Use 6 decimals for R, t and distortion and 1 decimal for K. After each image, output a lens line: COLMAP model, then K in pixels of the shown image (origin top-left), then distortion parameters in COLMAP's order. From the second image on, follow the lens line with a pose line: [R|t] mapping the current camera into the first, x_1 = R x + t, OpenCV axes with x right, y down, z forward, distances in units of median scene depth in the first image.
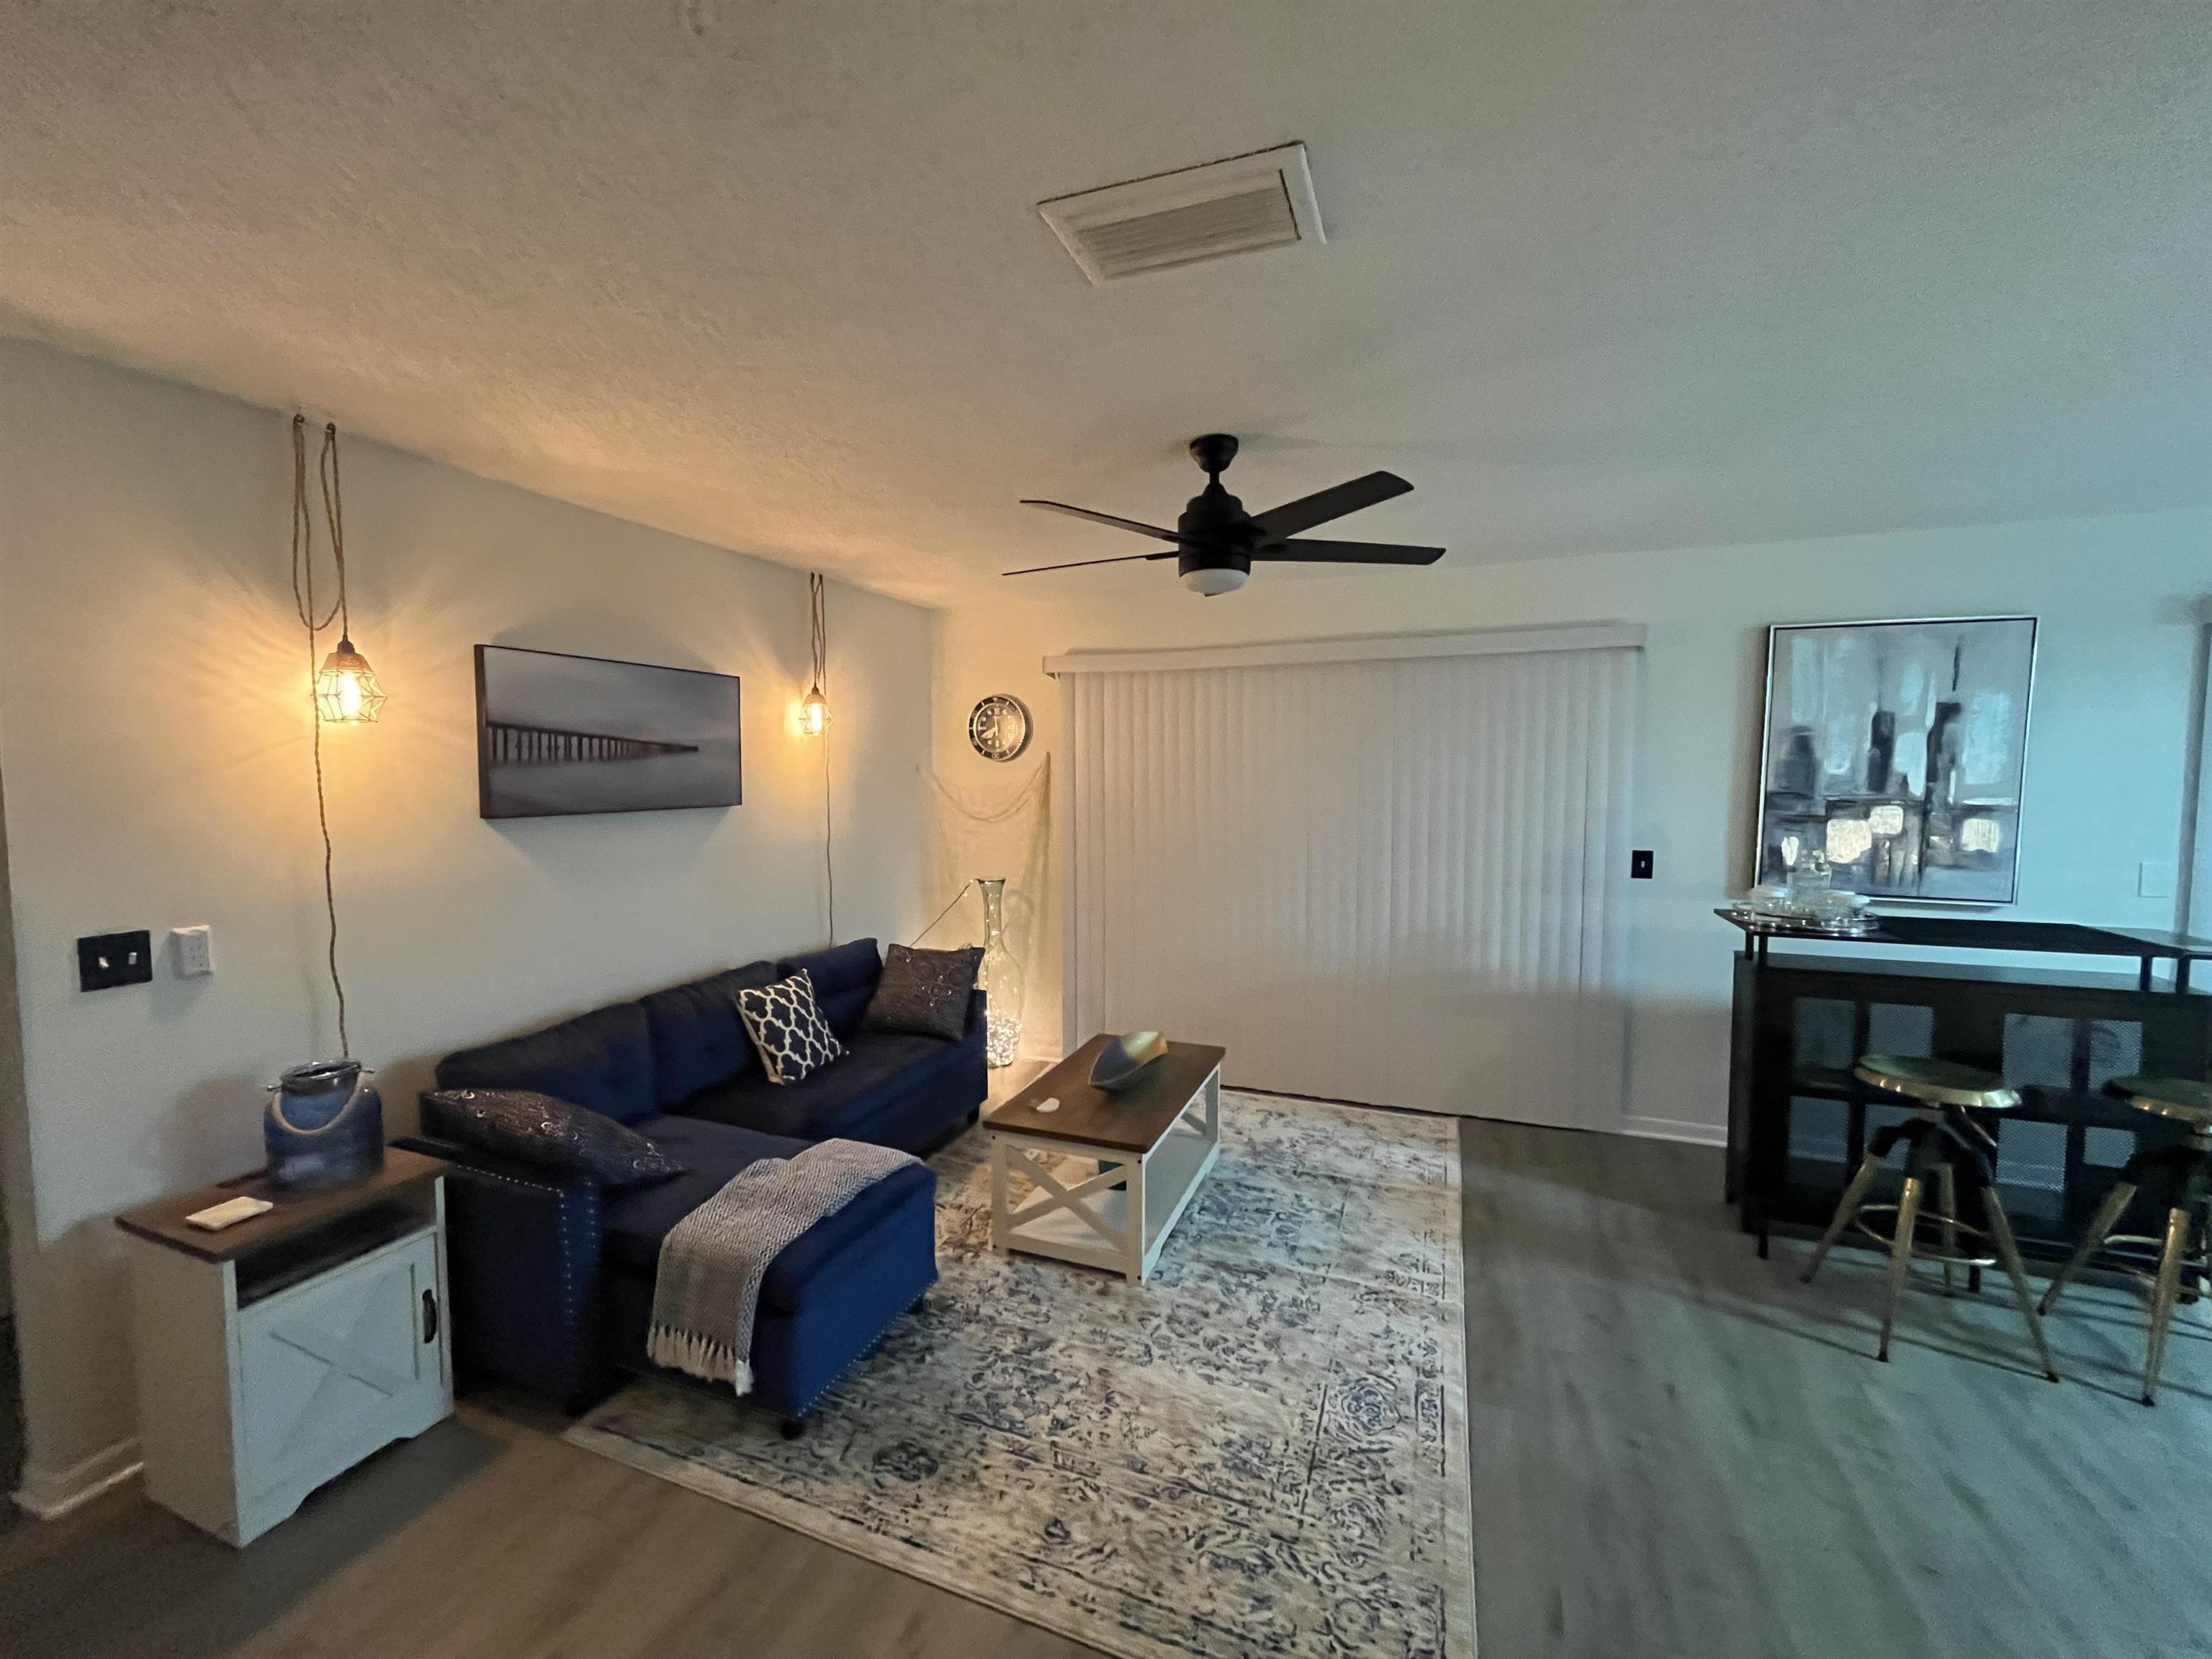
lens RADIAL K [[897.2, 0, 1096.5], [0, 897.2, 826.1], [0, 0, 1]] dist [-0.009304, -0.000121]
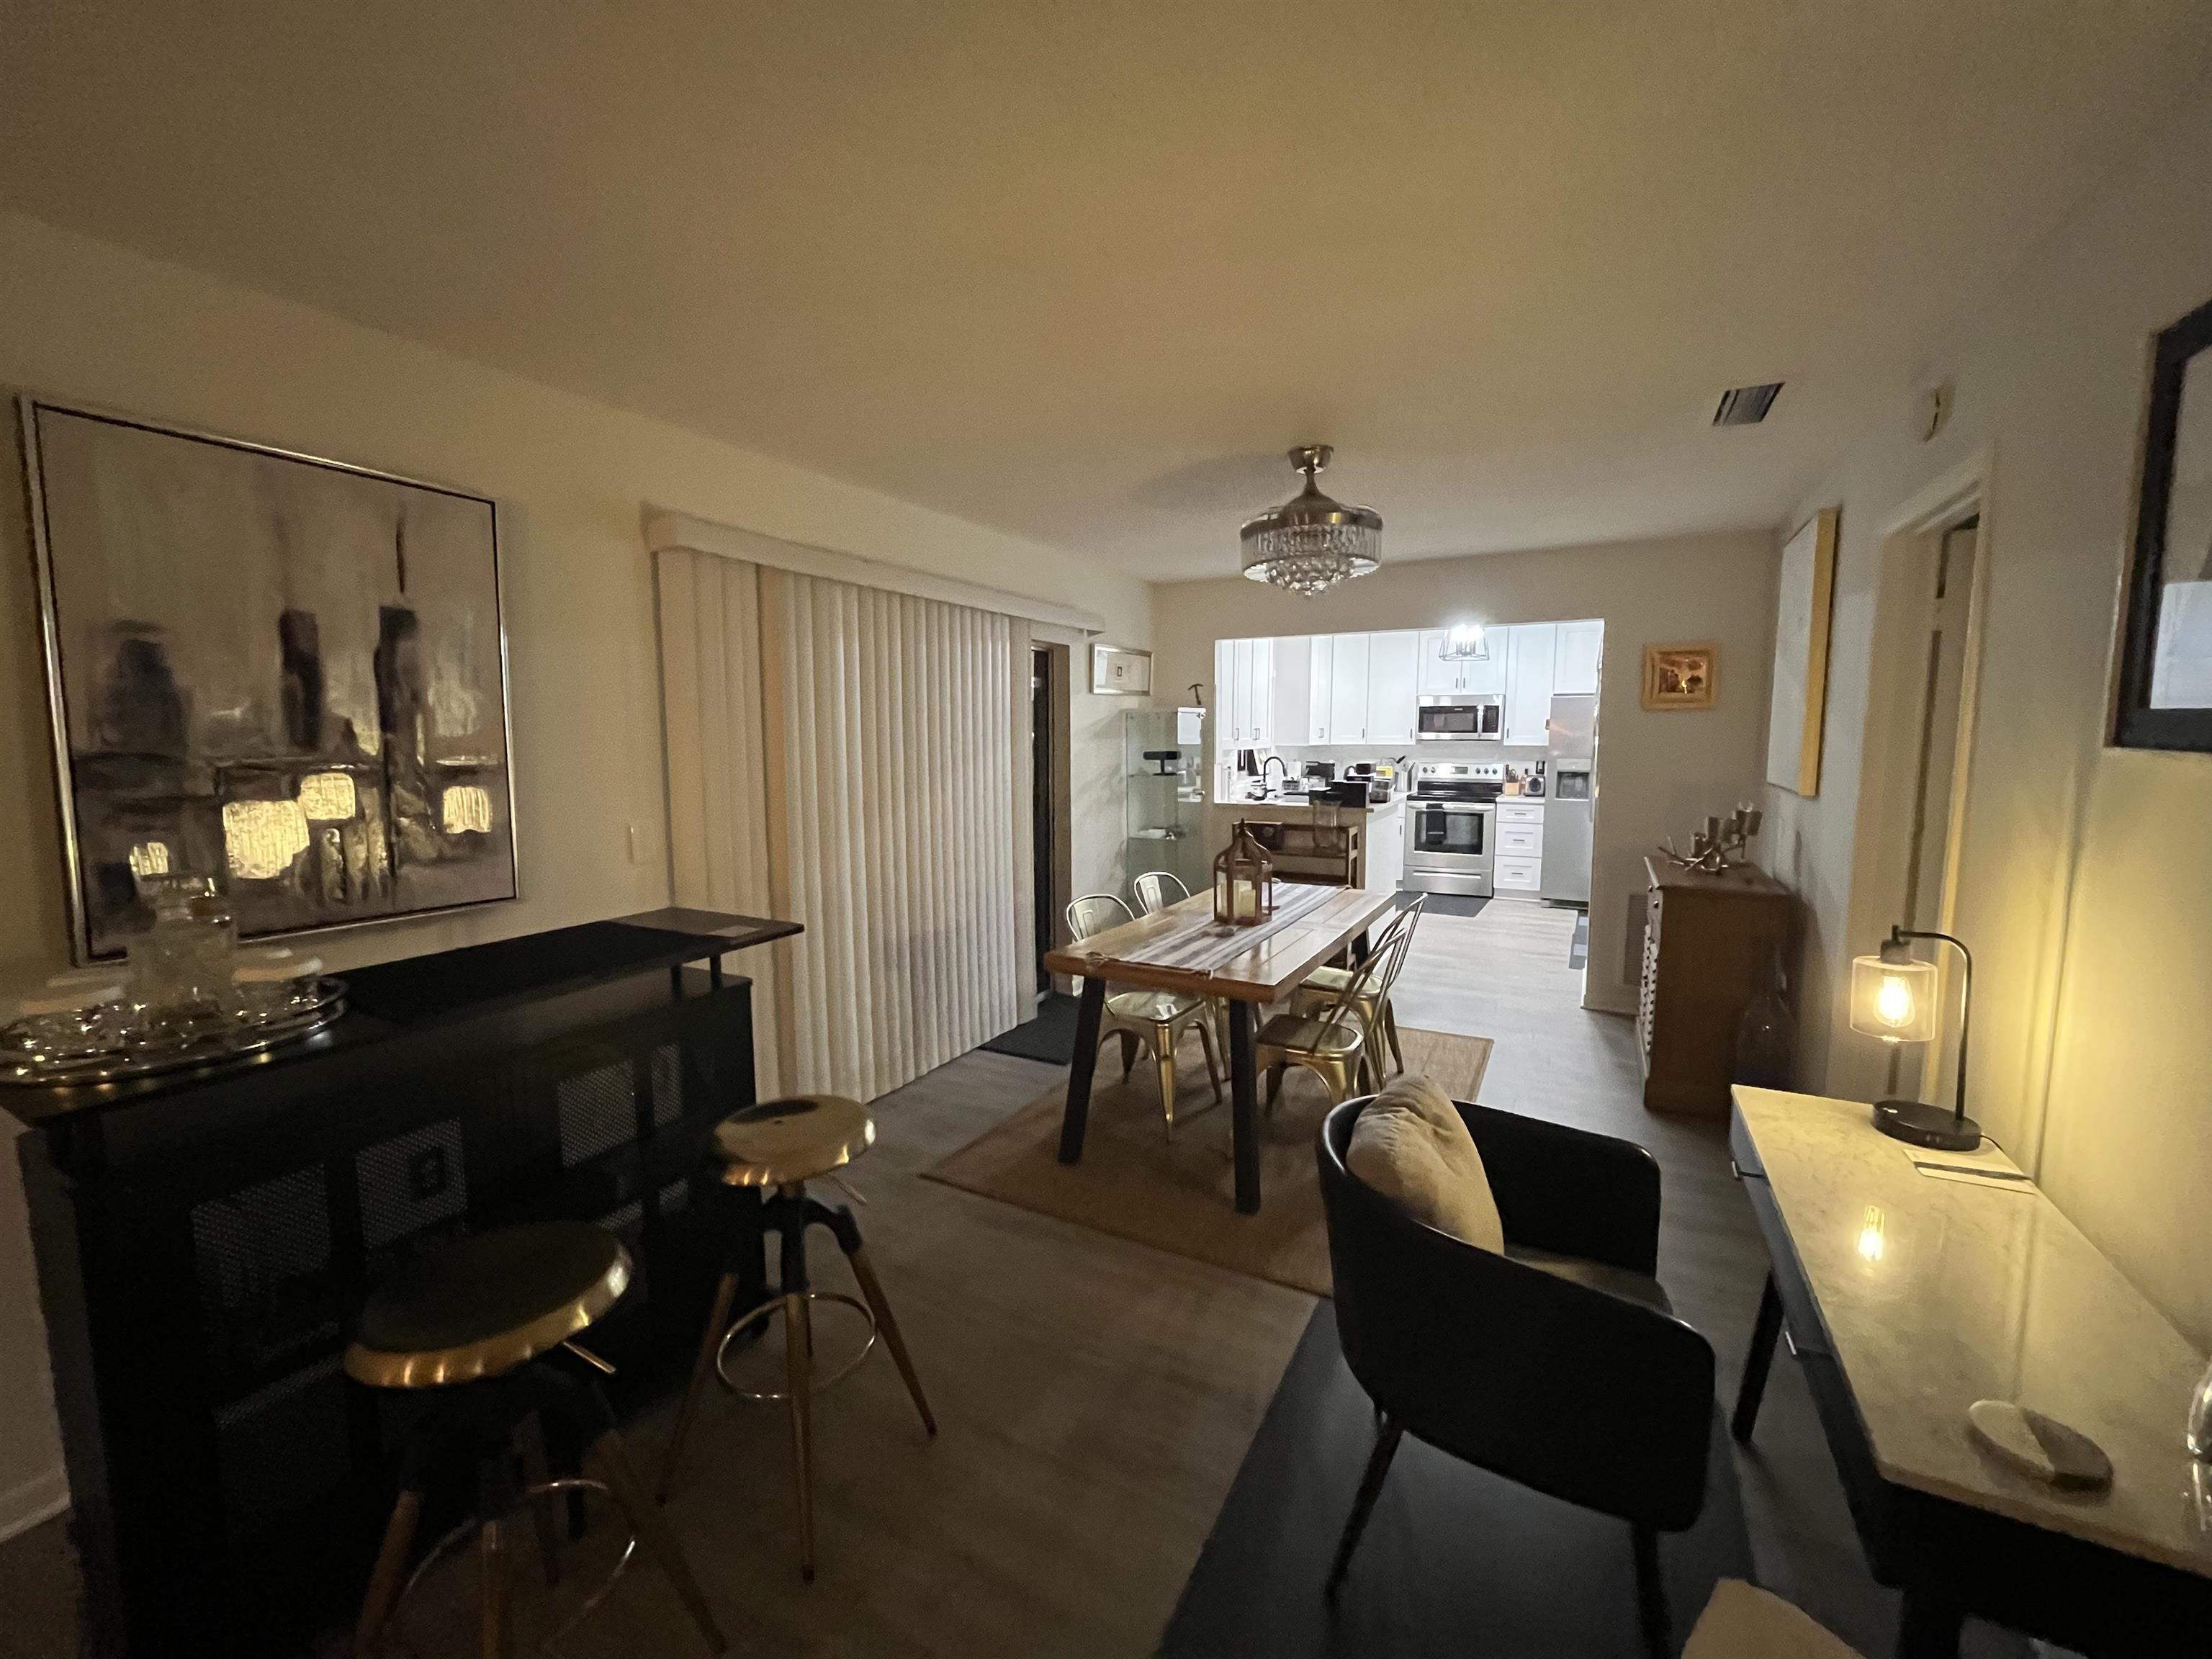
lens RADIAL K [[897.2, 0, 1103.8], [0, 897.2, 834.8], [0, 0, 1]] dist [-0.009304, -0.000121]
pose [[0.123672, -0.106045, 0.986641, 0.361717], [0.067991, 0.992842, 0.098189, -0.004748], [-0.989991, 0.054939, 0.129997, 0.411672]]
